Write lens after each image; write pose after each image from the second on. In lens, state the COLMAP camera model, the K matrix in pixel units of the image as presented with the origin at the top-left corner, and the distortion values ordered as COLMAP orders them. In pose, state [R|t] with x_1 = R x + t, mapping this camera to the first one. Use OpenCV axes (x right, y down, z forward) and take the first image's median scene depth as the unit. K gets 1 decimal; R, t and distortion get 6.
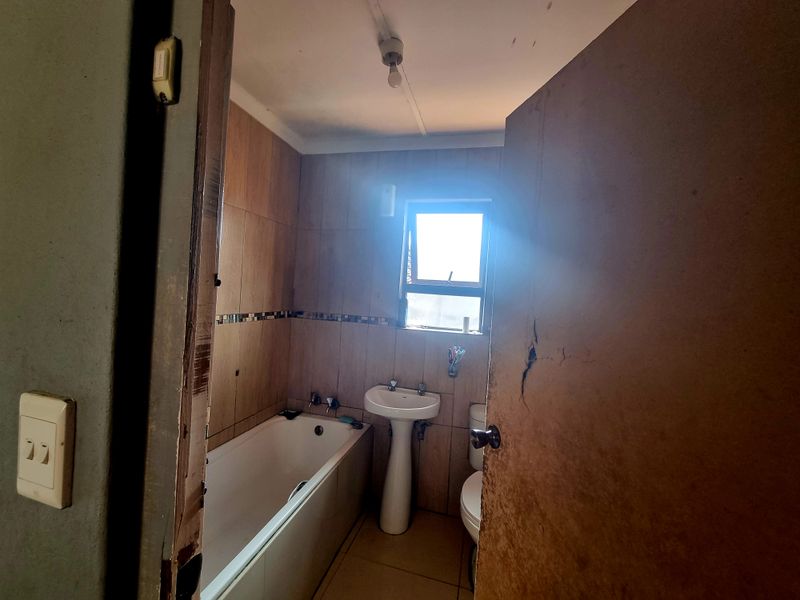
lens RADIAL K [[331.1, 0, 399.0], [0, 331.1, 297.3], [0, 0, 1]] dist [-0.000362, -0.000007]
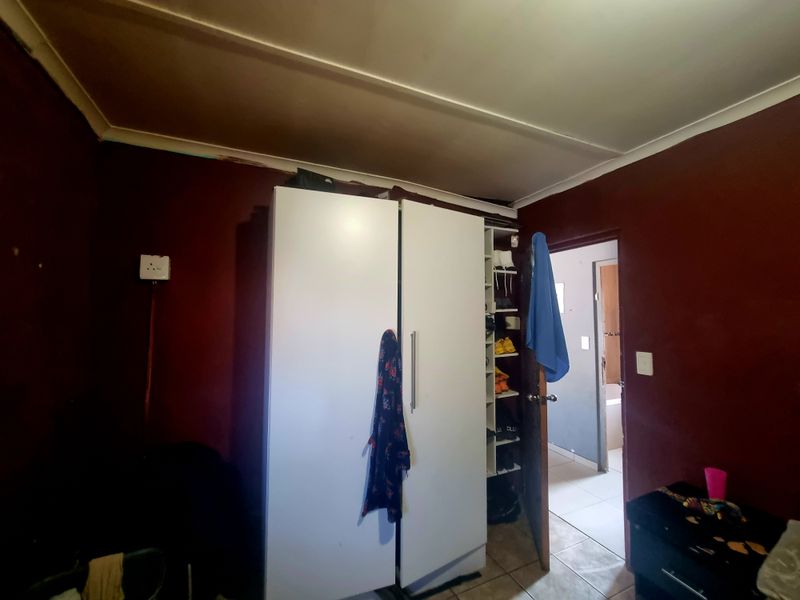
lens RADIAL K [[331.1, 0, 399.0], [0, 331.1, 297.3], [0, 0, 1]] dist [-0.000362, -0.000007]
pose [[0.629638, -0.102392, -0.770111, 2.588931], [0.024551, 0.993404, -0.112008, 0.123026], [0.776500, 0.051617, 0.627999, -8.145042]]
